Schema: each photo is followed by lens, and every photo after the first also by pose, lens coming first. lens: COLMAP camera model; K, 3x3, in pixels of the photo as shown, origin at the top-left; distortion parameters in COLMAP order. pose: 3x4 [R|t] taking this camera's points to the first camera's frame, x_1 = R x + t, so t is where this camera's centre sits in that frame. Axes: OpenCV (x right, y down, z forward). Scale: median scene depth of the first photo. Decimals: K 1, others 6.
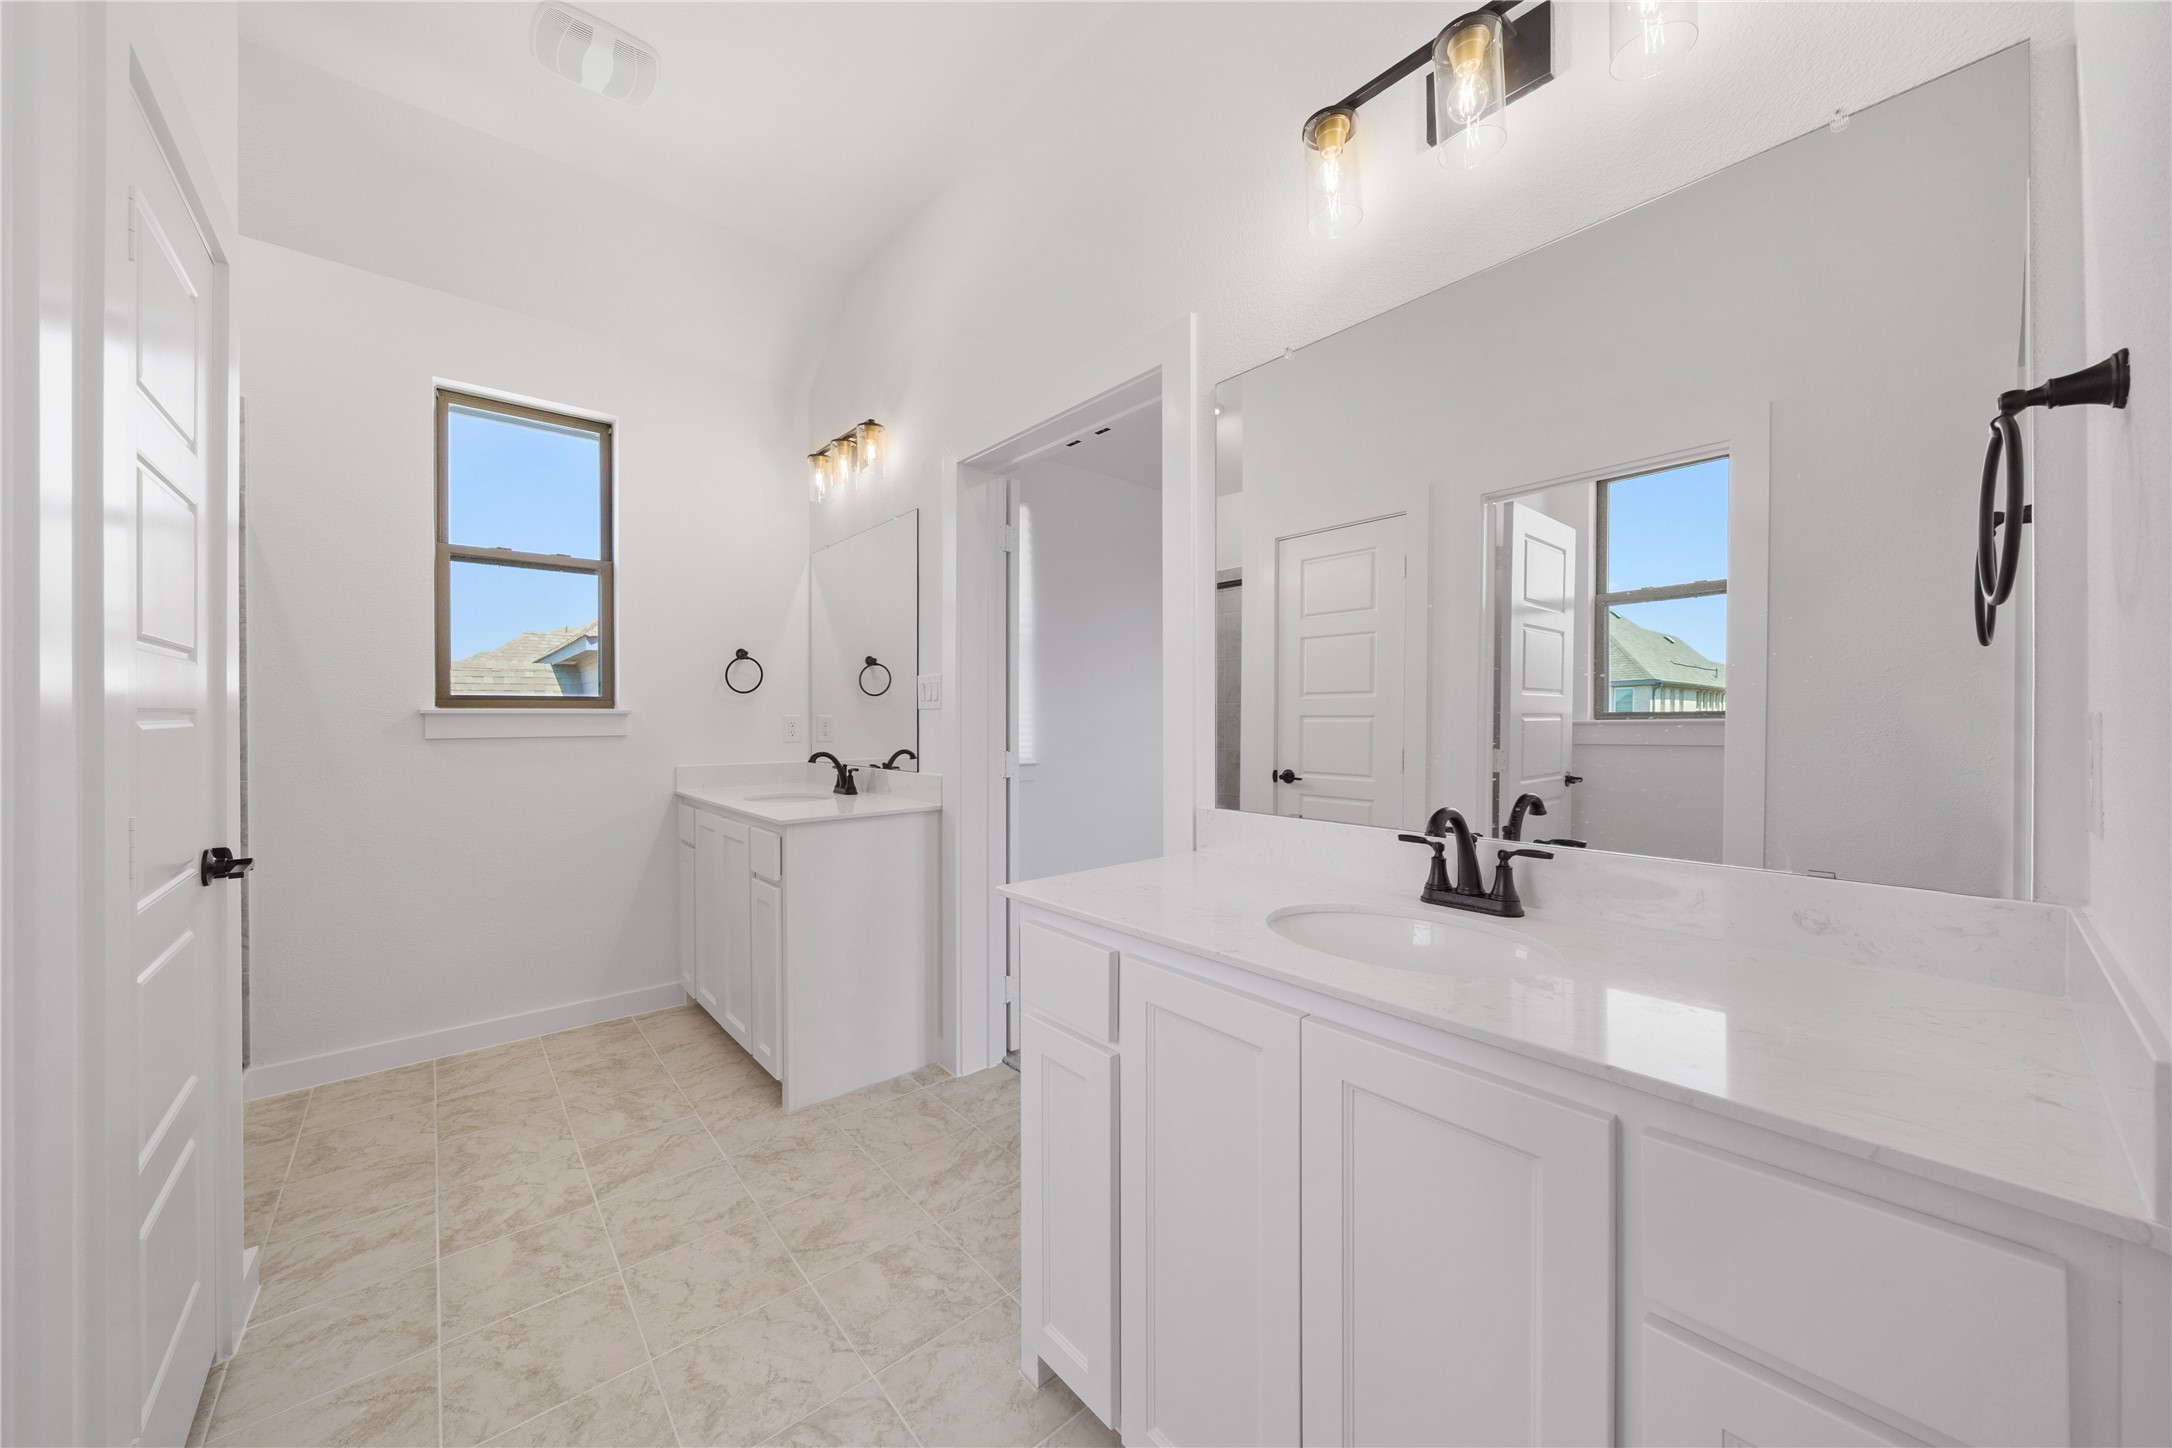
lens RADIAL K [[749.2, 0, 1070.9], [0, 749.2, 720.7], [0, 0, 1]] dist [-0.002593, 0.000085]
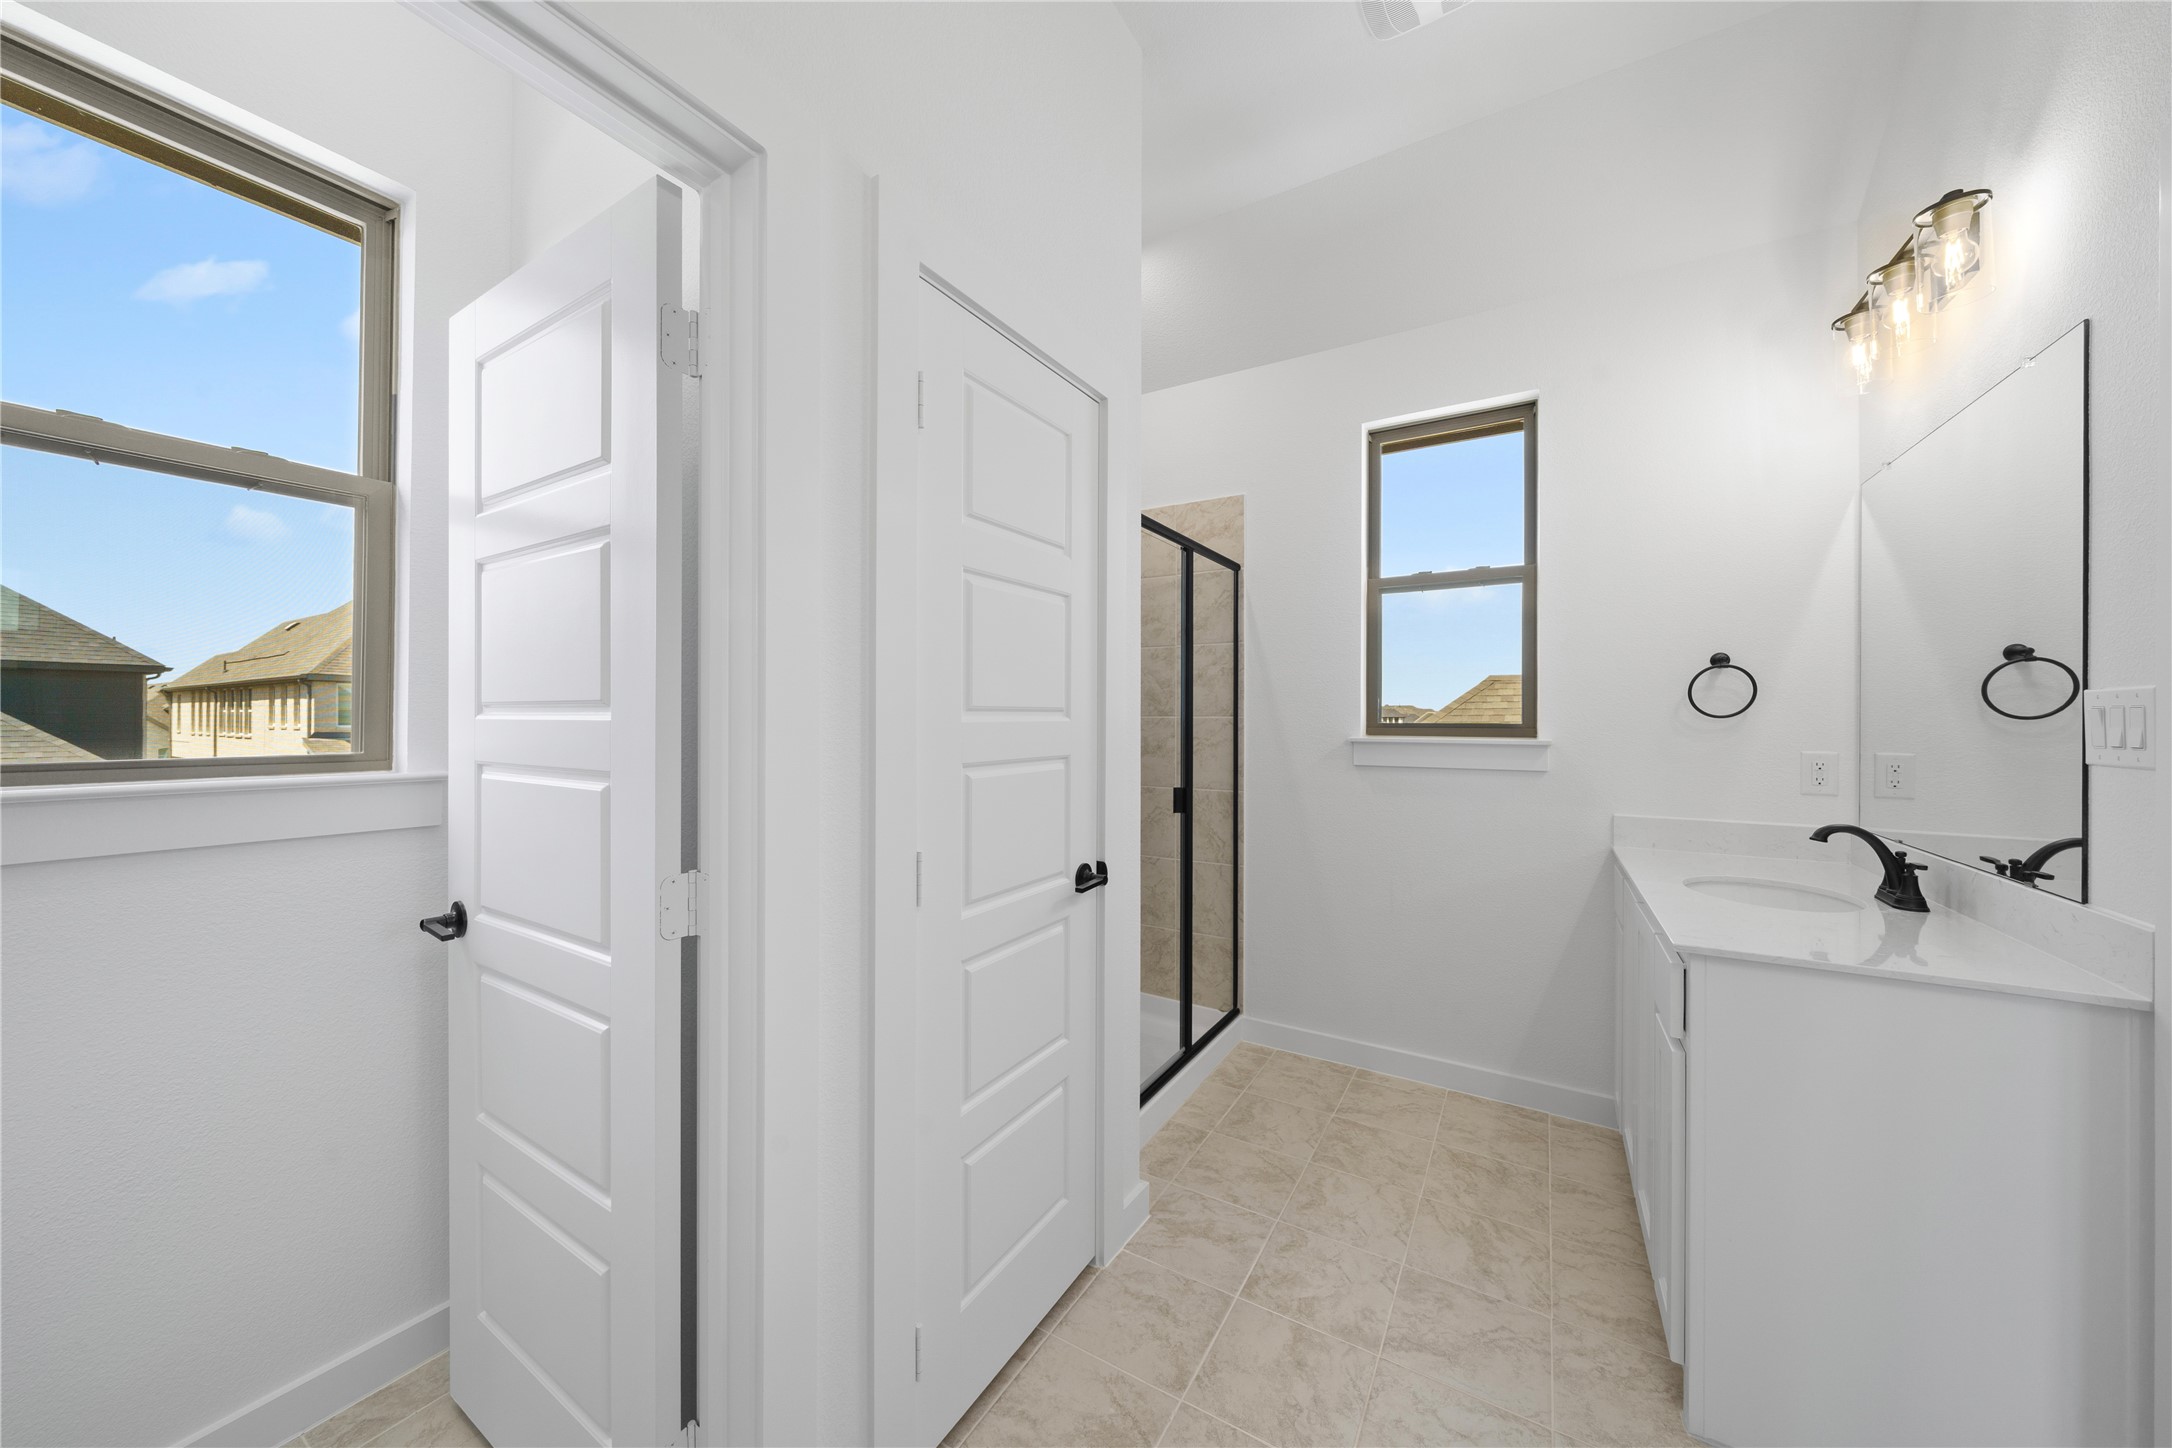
lens RADIAL K [[749.2, 0, 1081.7], [0, 749.2, 718.8], [0, 0, 1]] dist [-0.002593, 0.000085]
pose [[0.316481, 0.003163, -0.948594, 0.031673], [-0.009360, 0.999956, 0.000212, -0.040534], [0.948553, 0.008812, 0.316497, 0.307986]]
